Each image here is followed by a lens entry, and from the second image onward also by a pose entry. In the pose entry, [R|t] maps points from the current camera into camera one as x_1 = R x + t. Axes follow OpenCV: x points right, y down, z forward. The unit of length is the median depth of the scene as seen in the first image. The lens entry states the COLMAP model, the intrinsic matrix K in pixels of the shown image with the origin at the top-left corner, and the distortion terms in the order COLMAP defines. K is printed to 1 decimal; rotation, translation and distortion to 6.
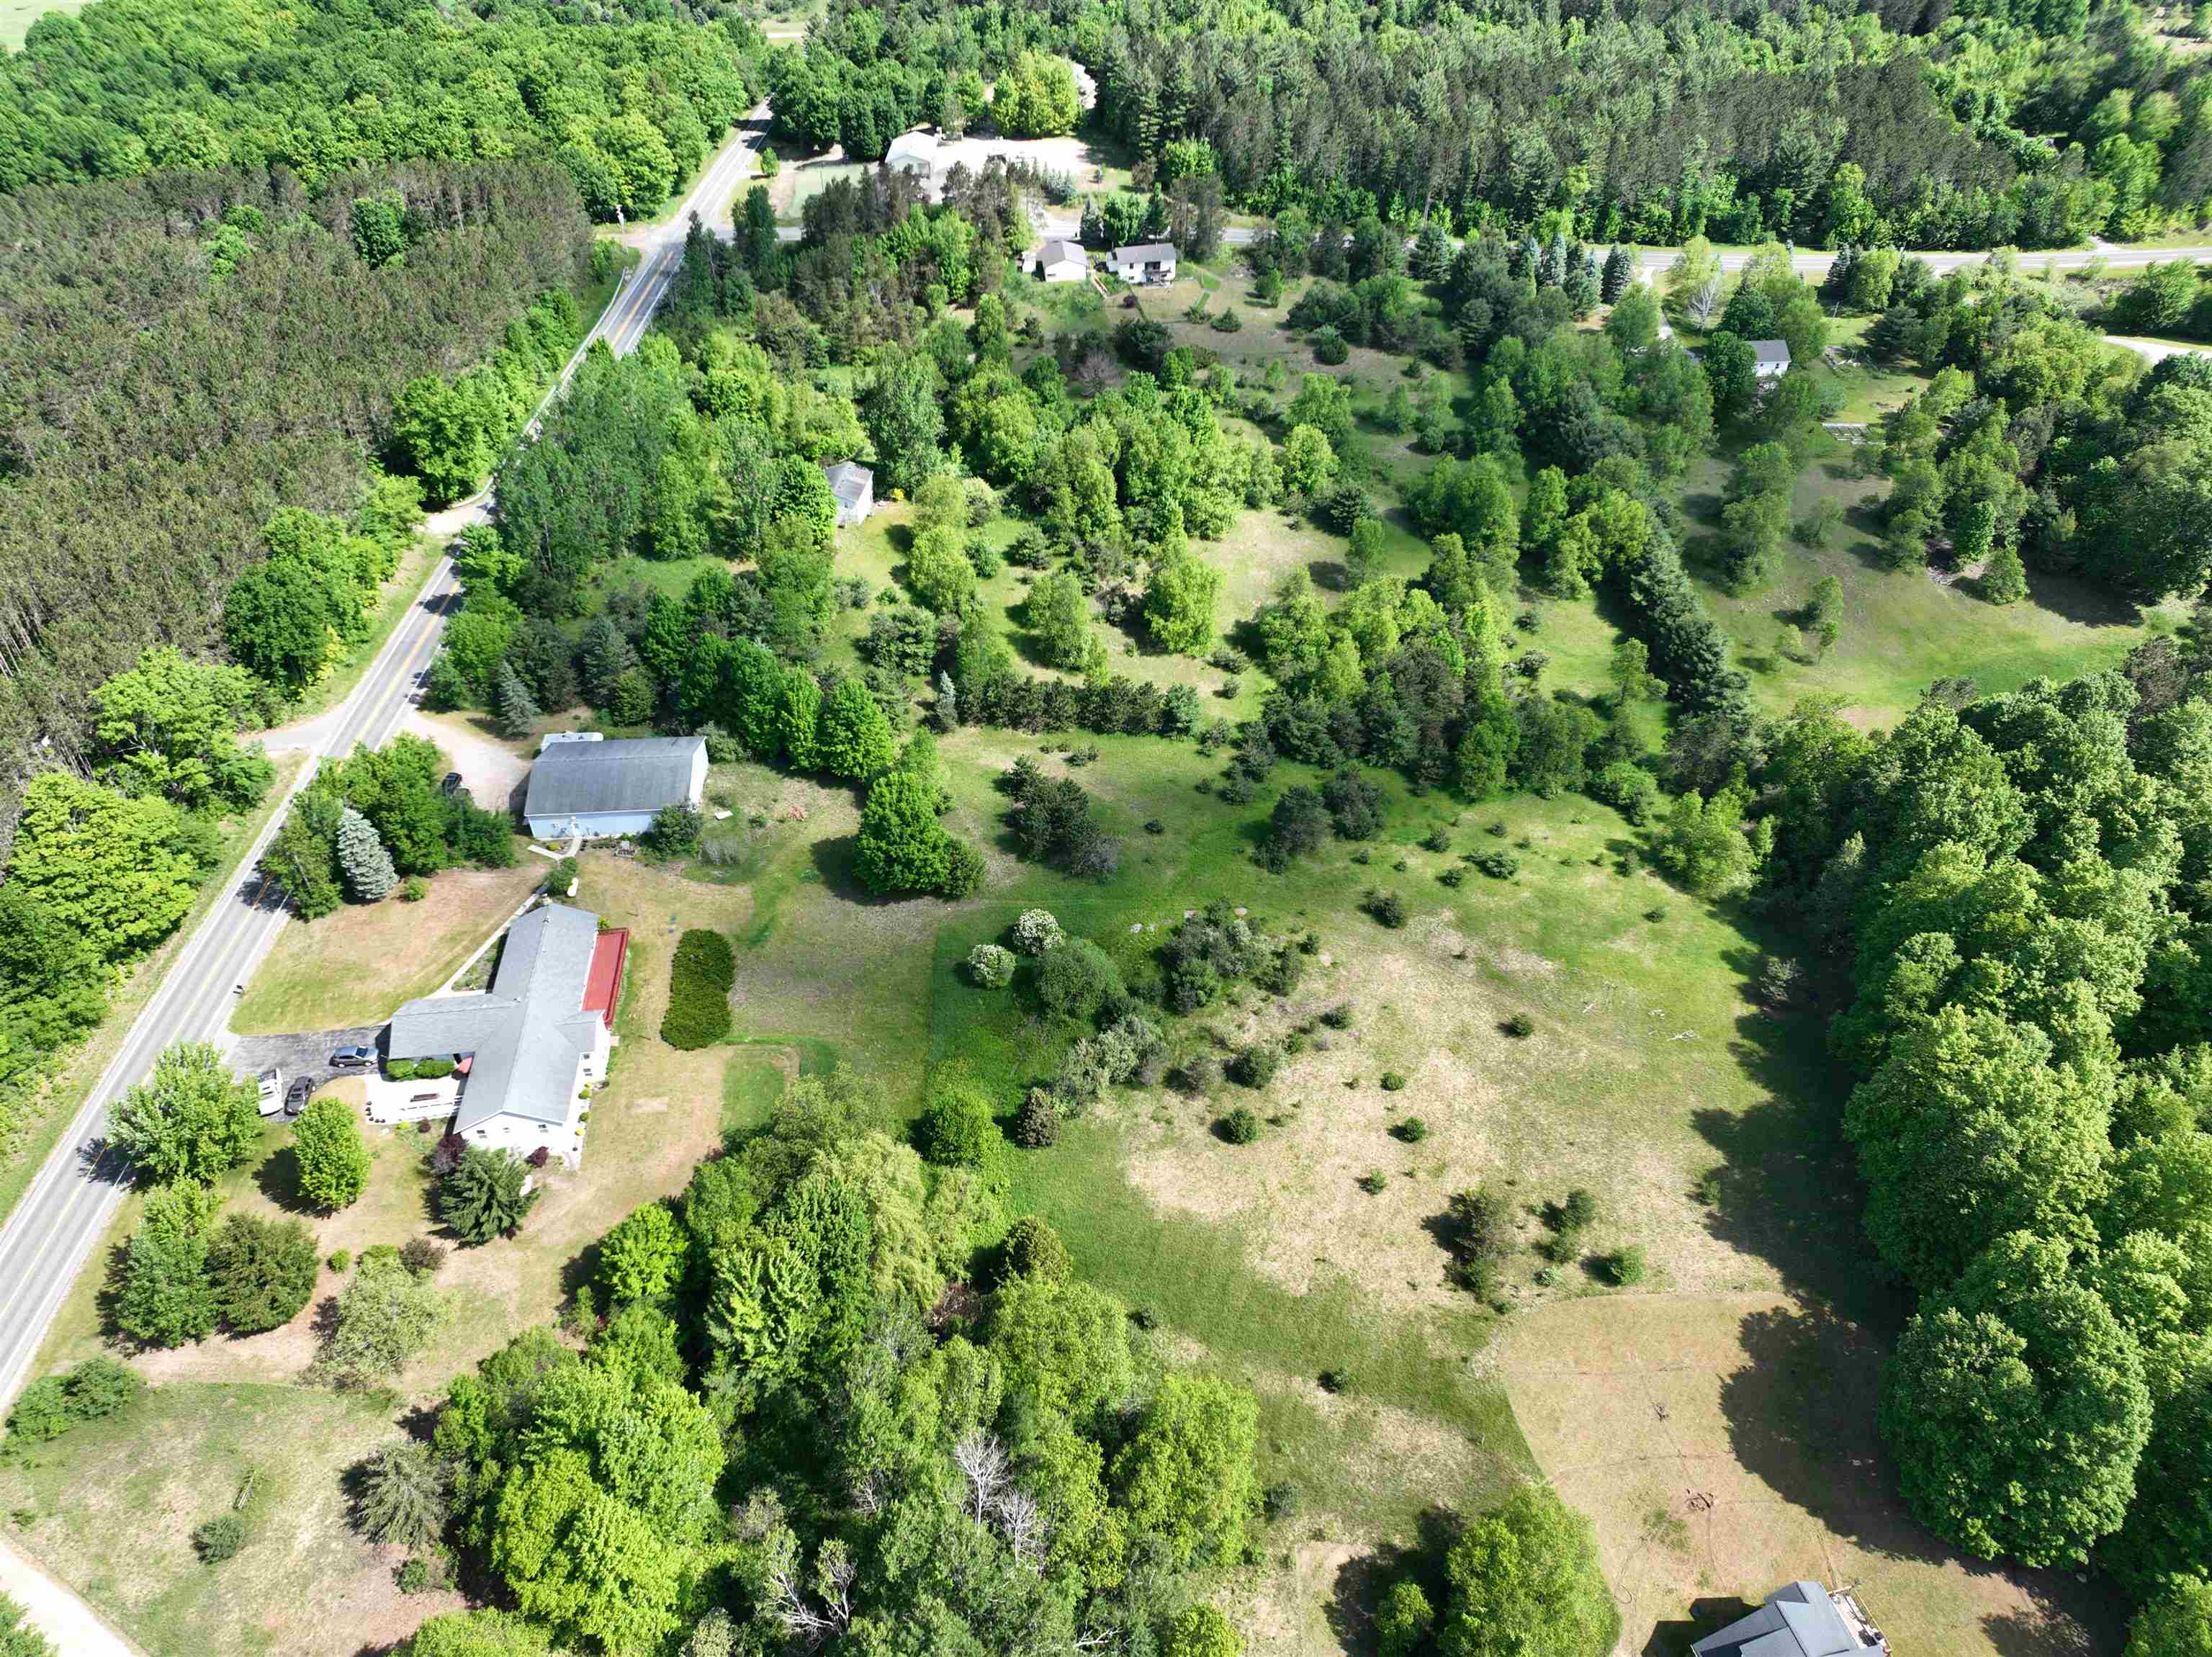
lens RADIAL K [[1549.4, 0, 1098.0], [0, 1549.4, 826.4], [0, 0, 1]] dist [0.019689, 0.004526]
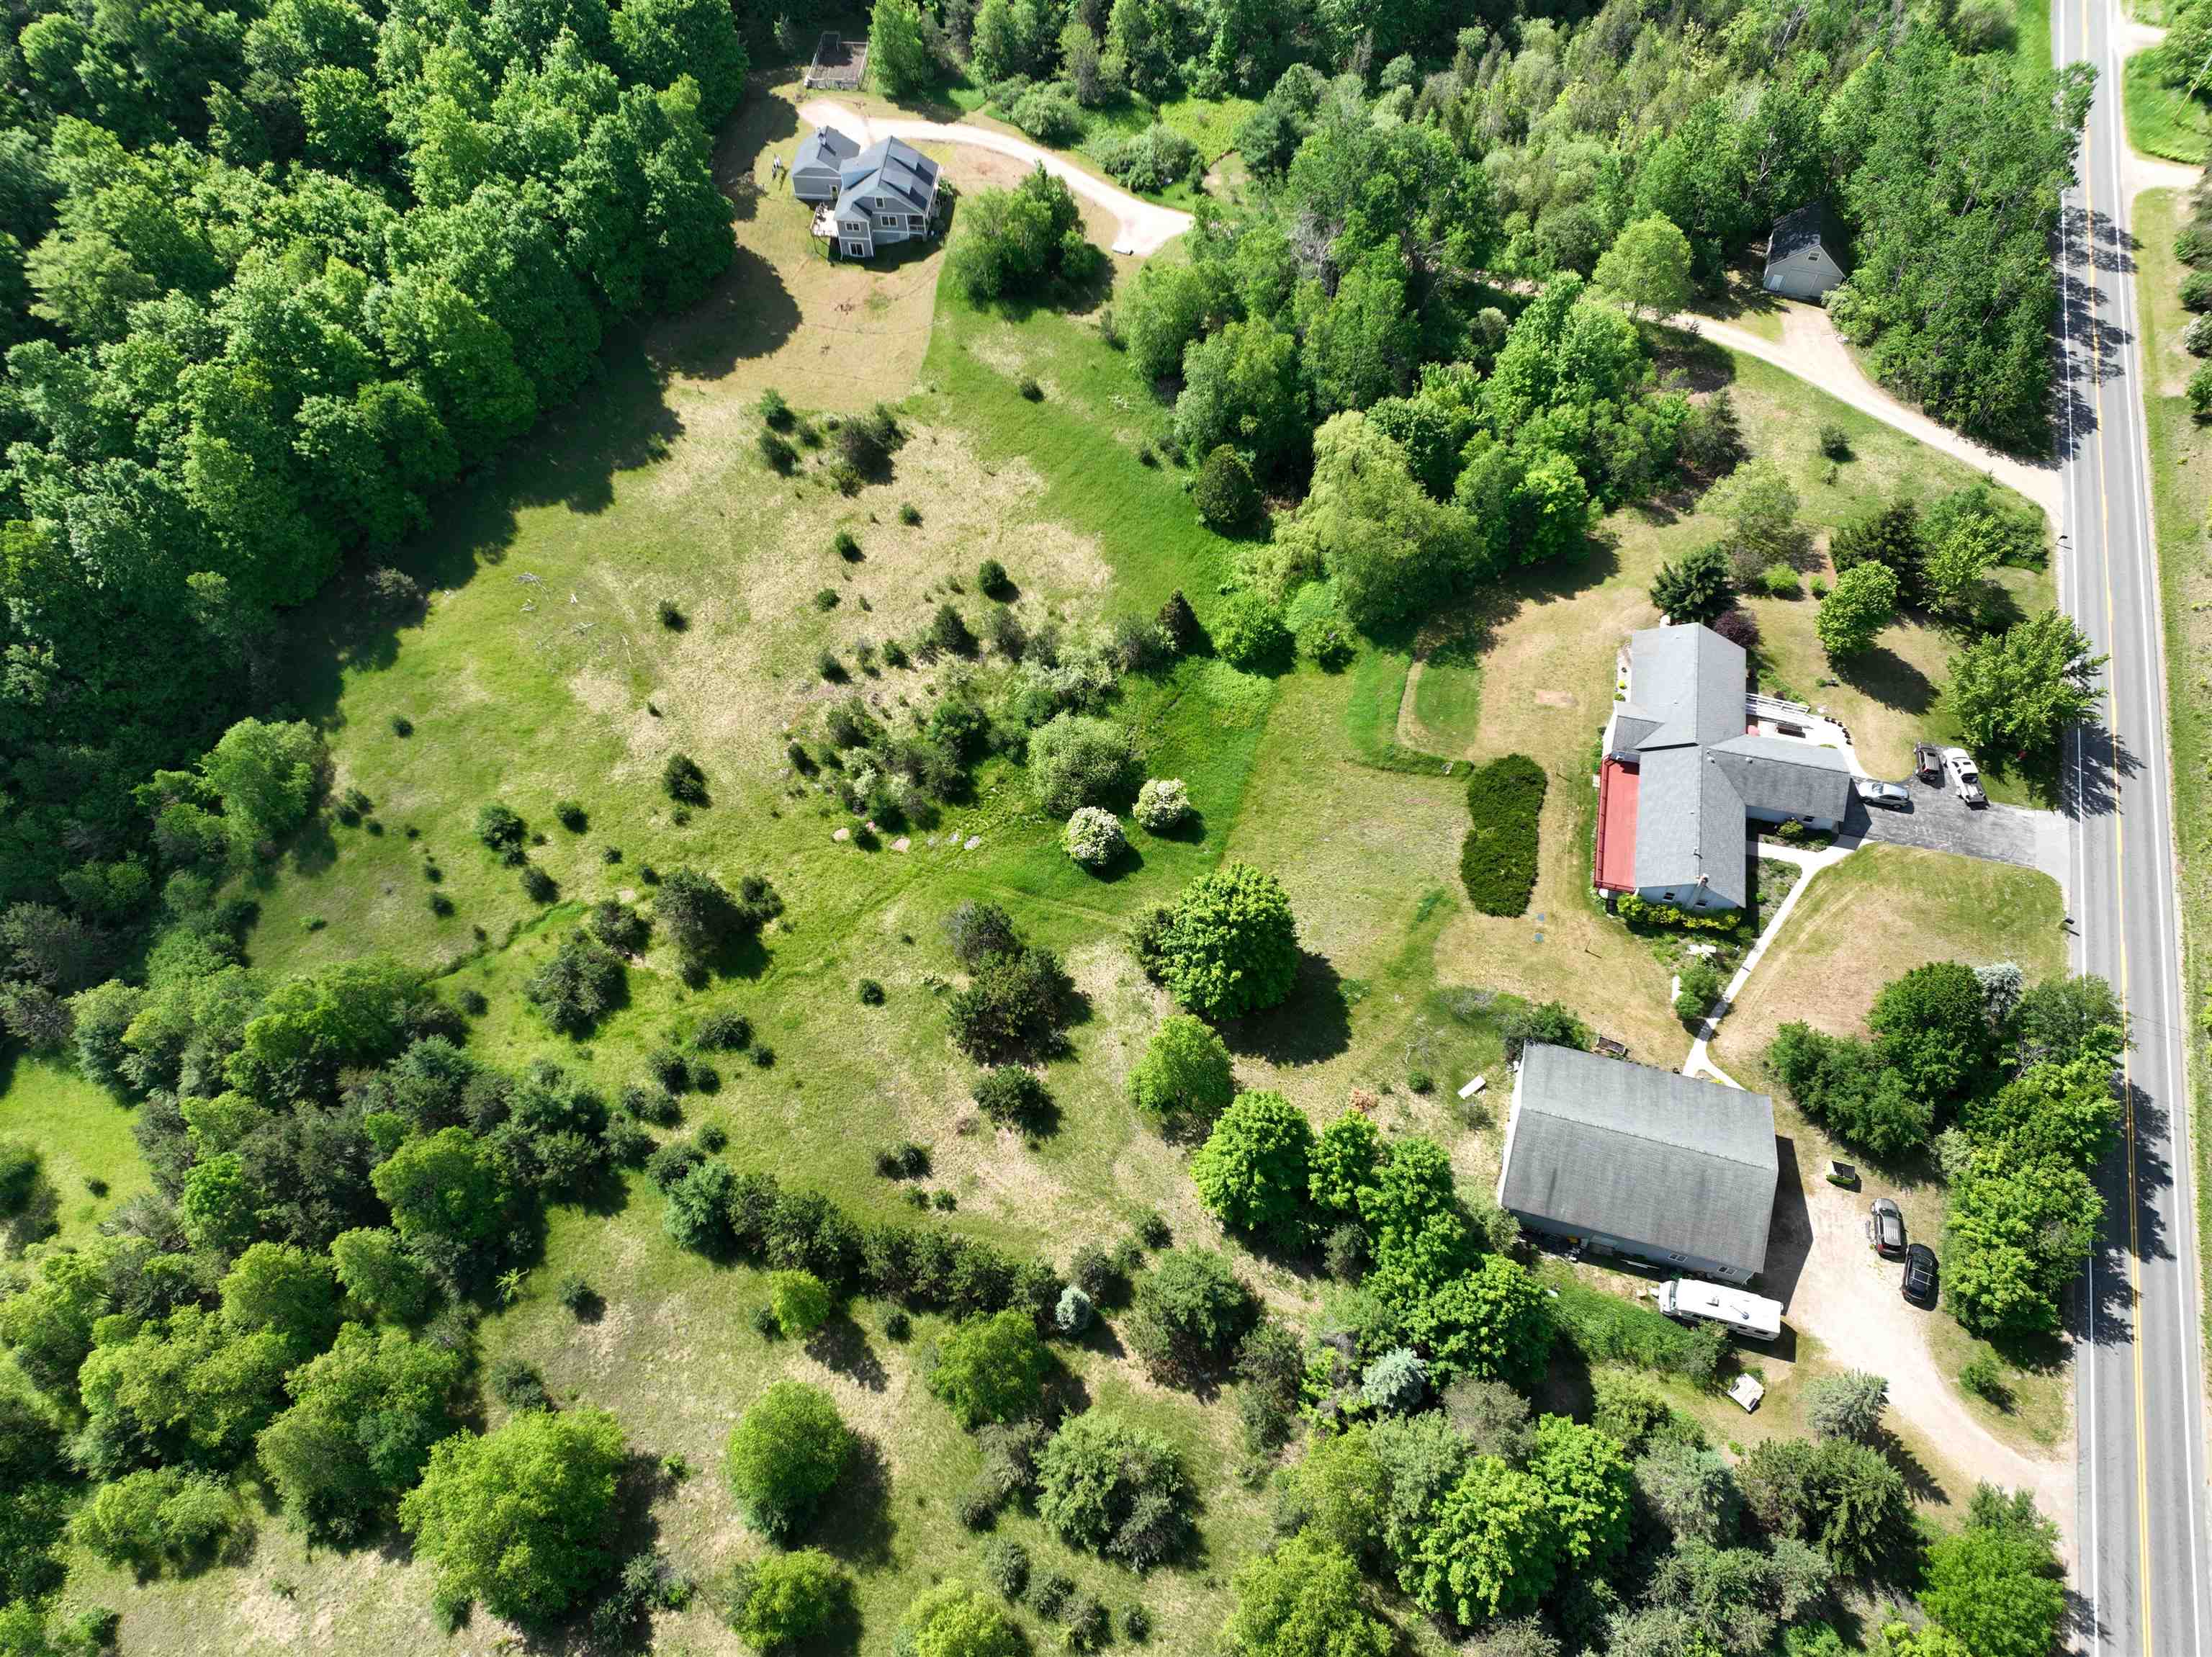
lens RADIAL K [[1537.6, 0, 1106.0], [0, 1537.6, 828.5], [0, 0, 1]] dist [0.024067, 0.003303]
pose [[-0.943881, -0.260898, 0.202536, -0.238157], [0.226405, -0.064613, 0.971888, -0.819852], [-0.240477, 0.963202, 0.120056, 1.012932]]
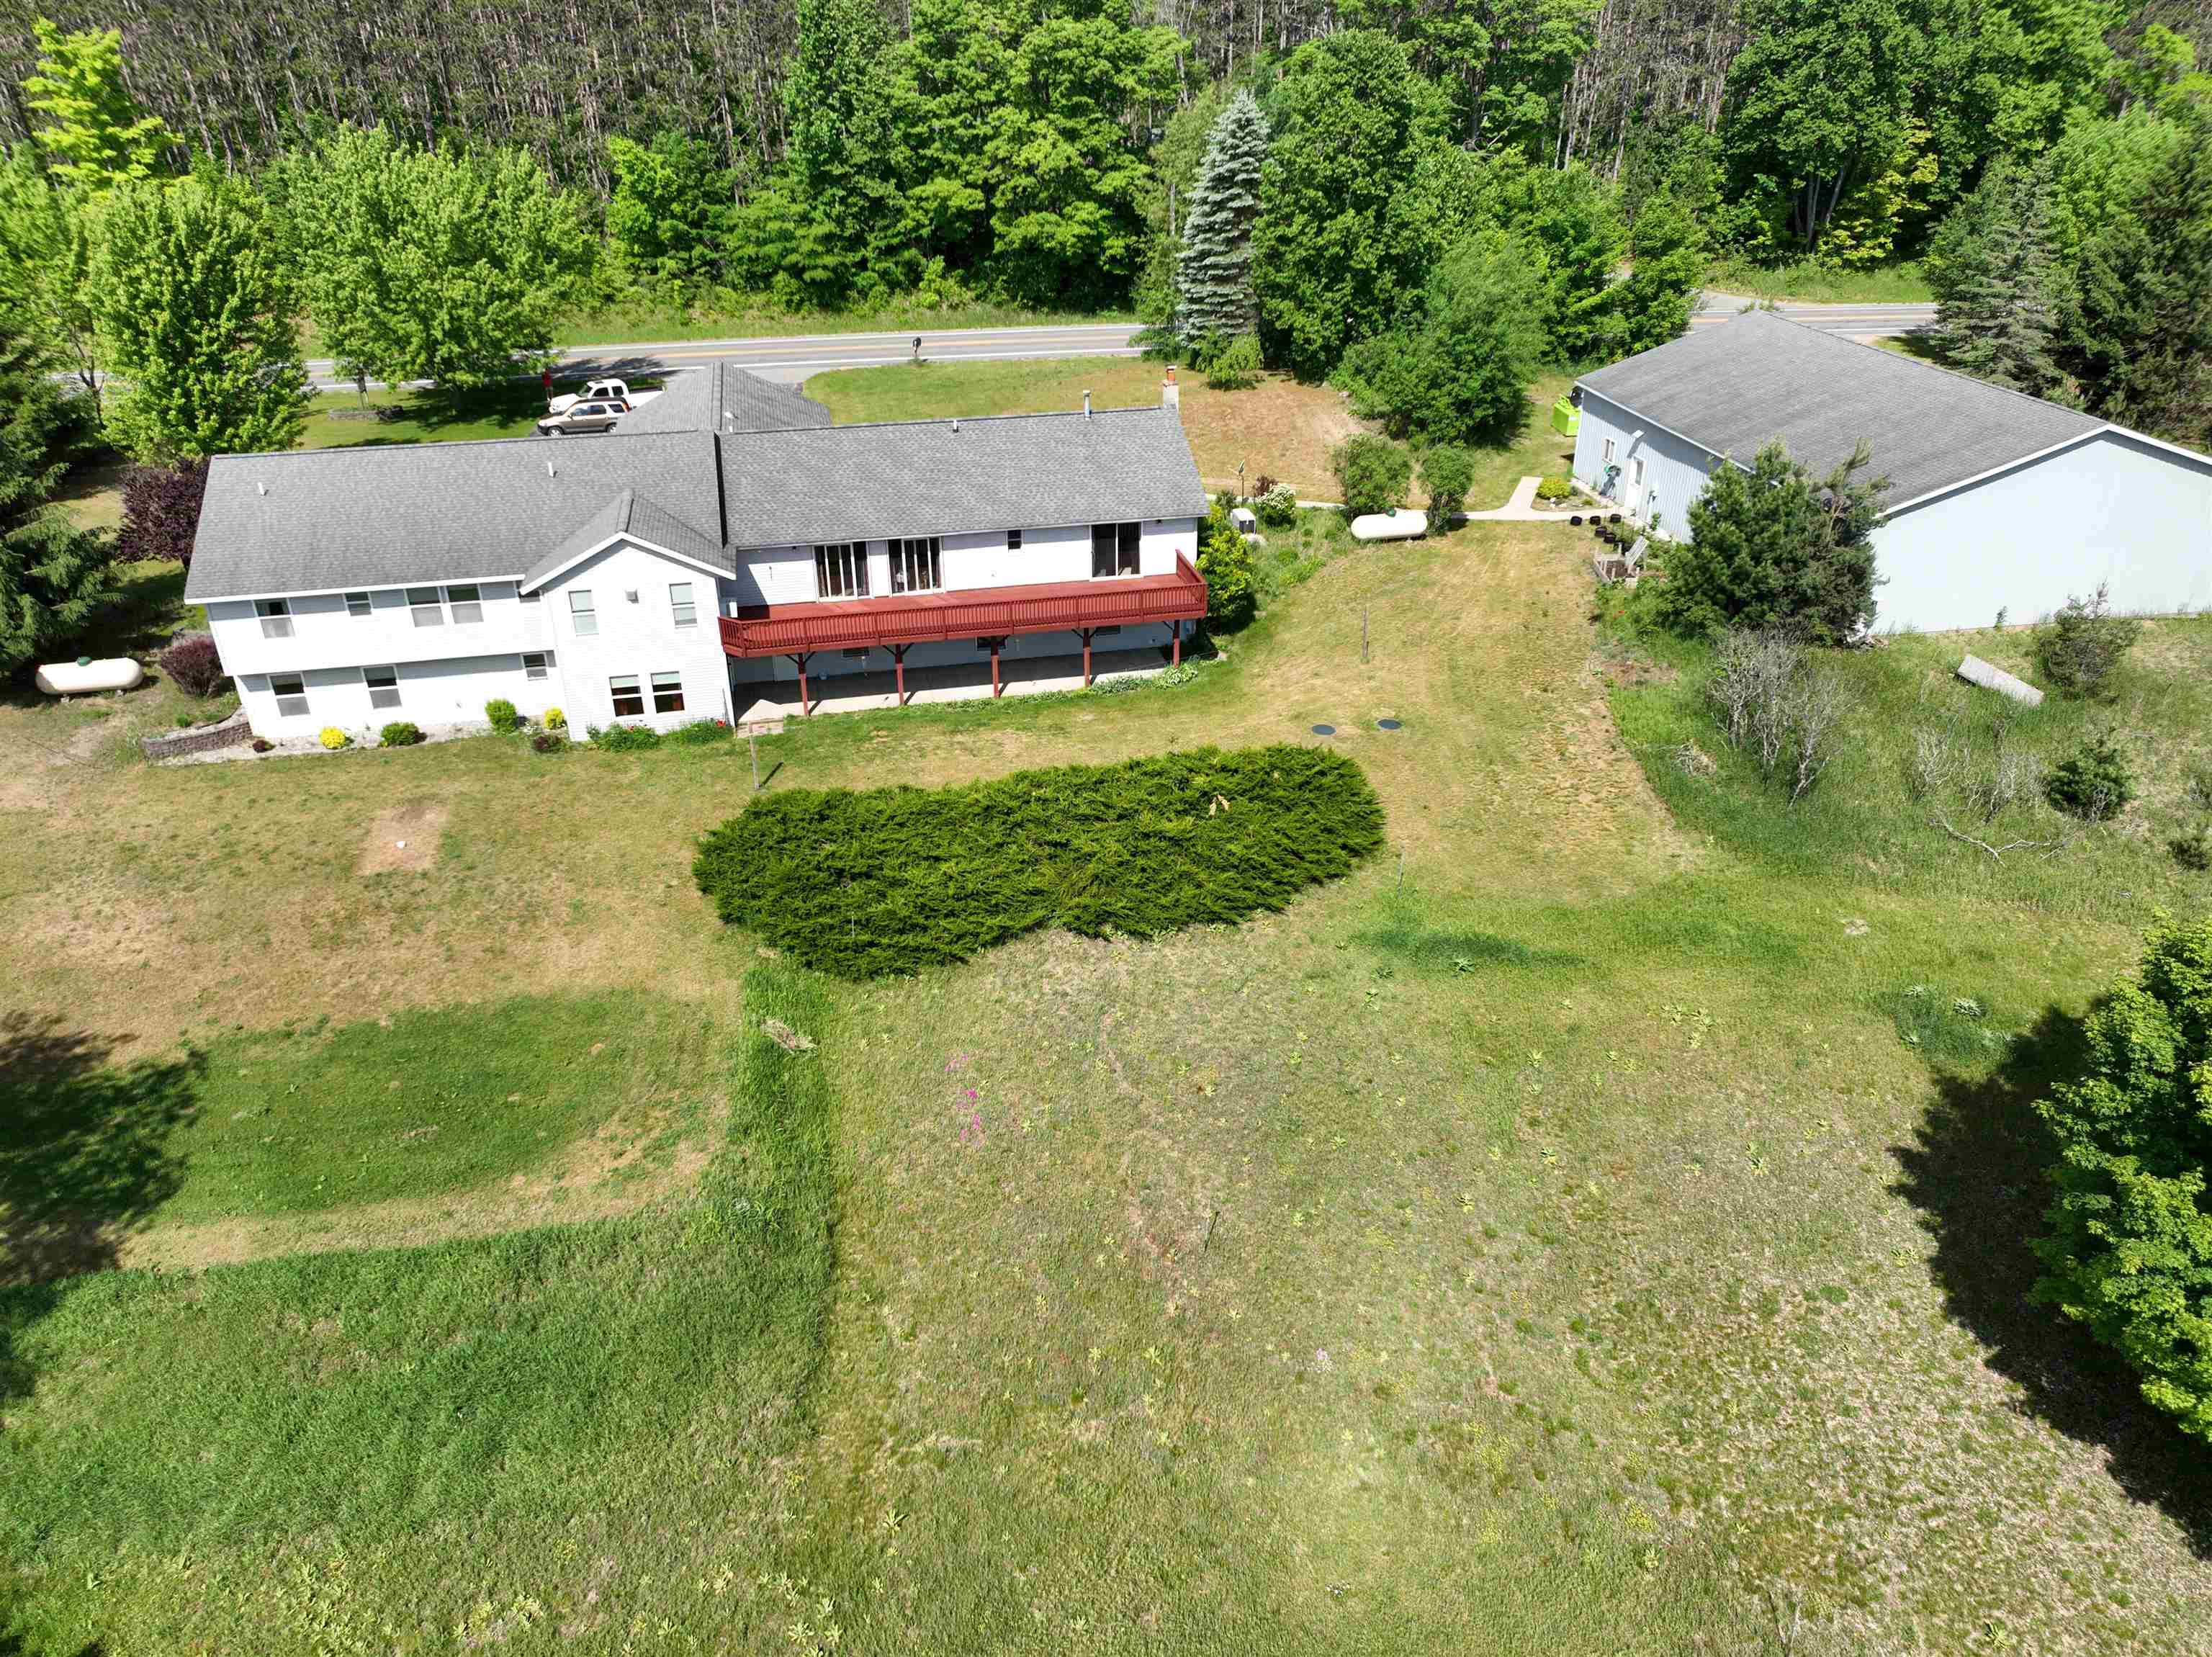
lens RADIAL K [[1559.0, 0, 1106.0], [0, 1559.0, 828.5], [0, 0, 1]] dist [0.007288, 0.003156]
pose [[0.101326, 0.474518, -0.874394, -0.047813], [-0.622280, 0.715984, 0.316441, 0.023185], [0.776209, 0.512055, 0.367831, 0.977397]]
